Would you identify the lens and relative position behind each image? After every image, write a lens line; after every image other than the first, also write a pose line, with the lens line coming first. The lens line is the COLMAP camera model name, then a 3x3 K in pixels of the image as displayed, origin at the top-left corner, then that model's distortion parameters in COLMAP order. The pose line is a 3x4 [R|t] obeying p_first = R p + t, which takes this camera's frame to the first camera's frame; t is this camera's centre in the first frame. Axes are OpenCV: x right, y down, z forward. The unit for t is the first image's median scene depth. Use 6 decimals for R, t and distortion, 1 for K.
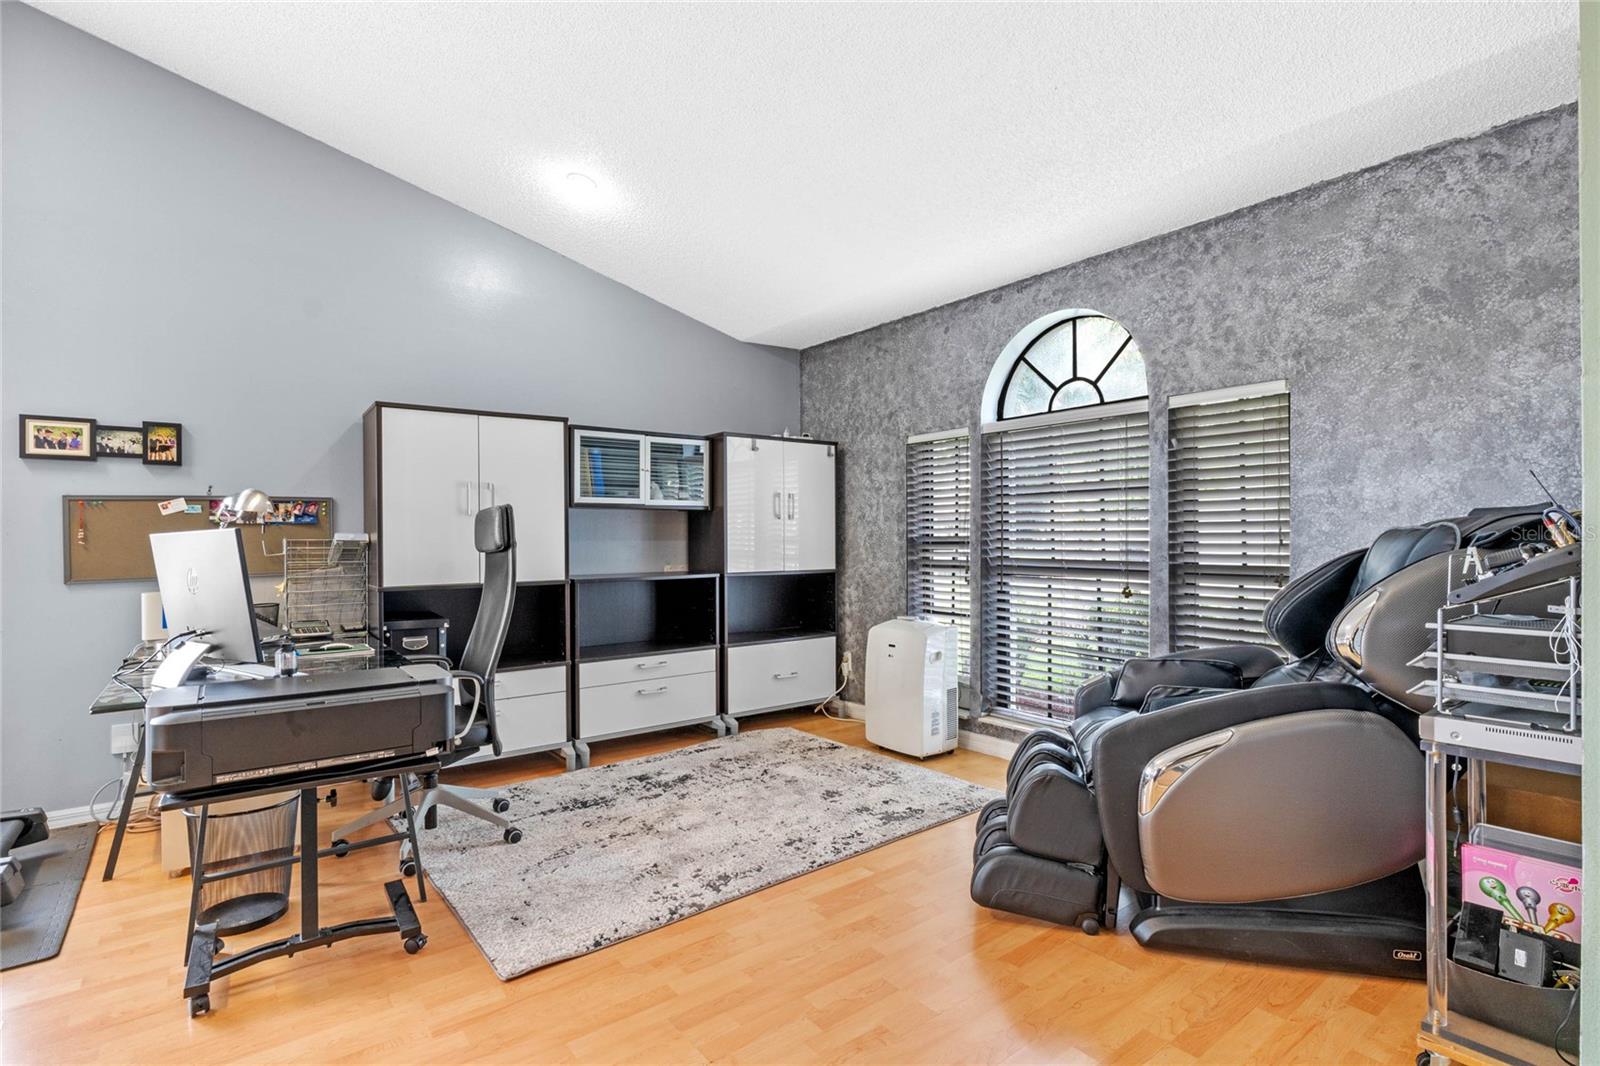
lens RADIAL K [[754.2, 0, 837.6], [0, 754.2, 535.2], [0, 0, 1]] dist [0.000045, -0.000529]
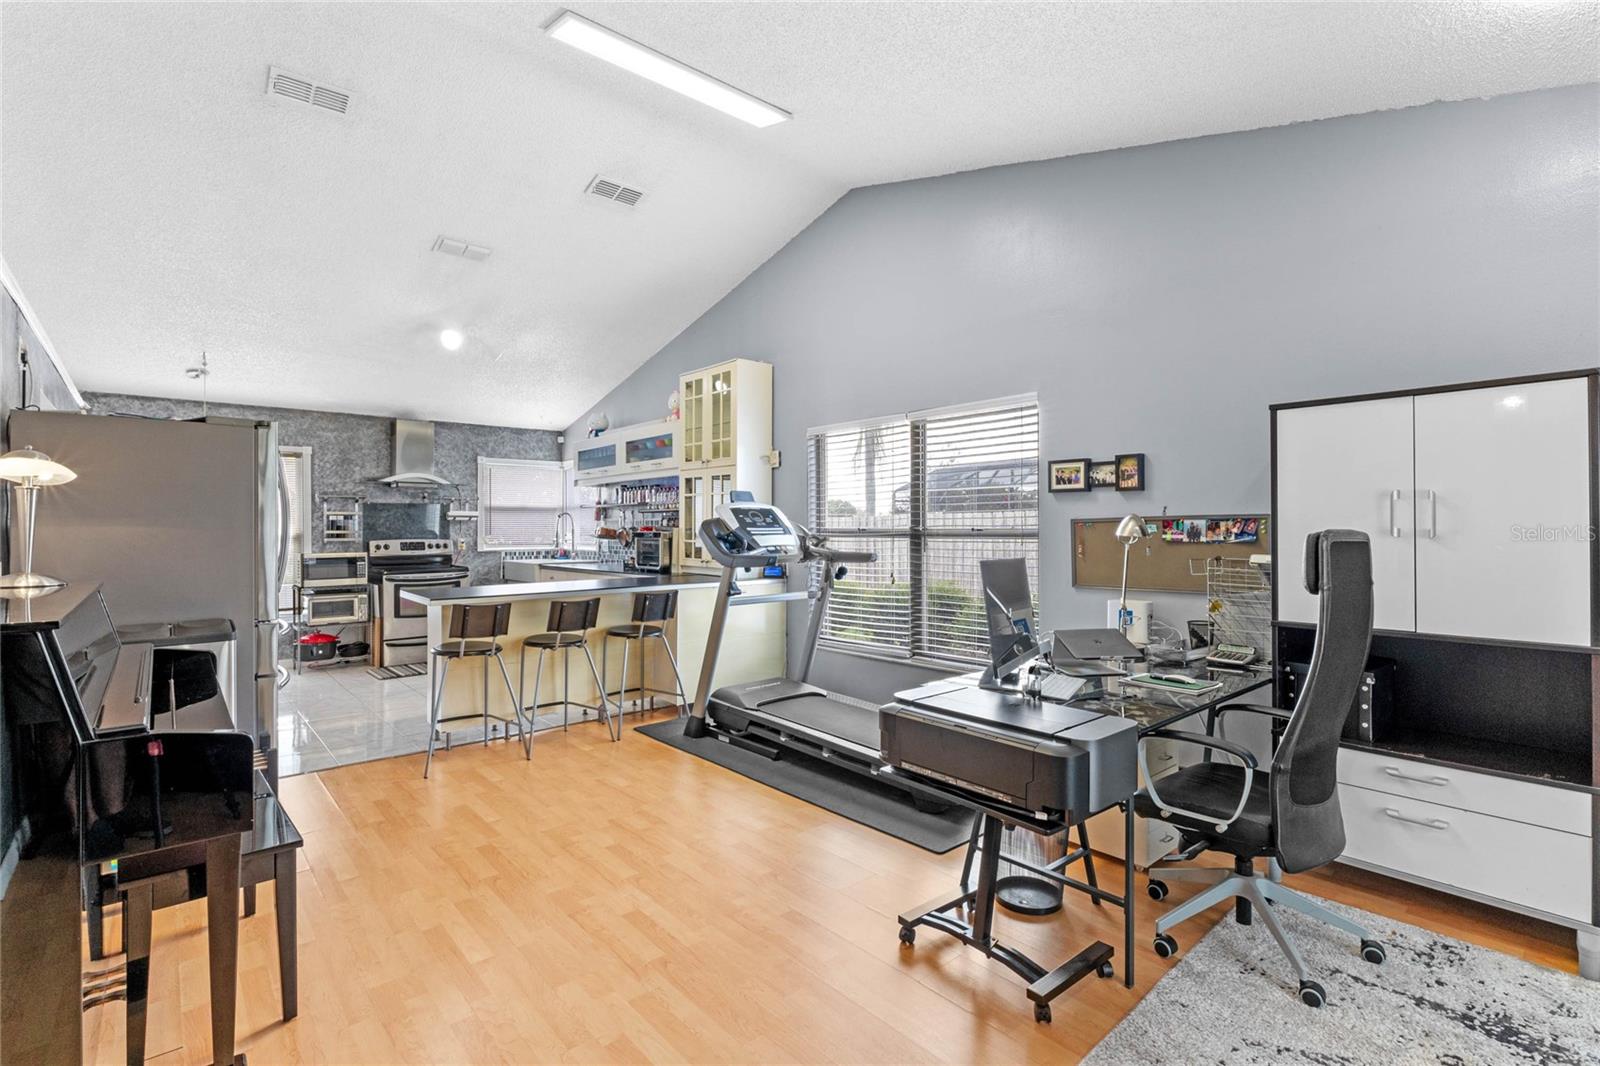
lens RADIAL K [[754.2, 0, 805.1], [0, 754.2, 525.4], [0, 0, 1]] dist [0.000045, -0.000529]
pose [[0.035624, 0.007696, -0.999336, 0.252533], [0.000004, 0.999970, 0.007701, -0.050078], [0.999365, -0.000278, 0.035623, 0.470854]]
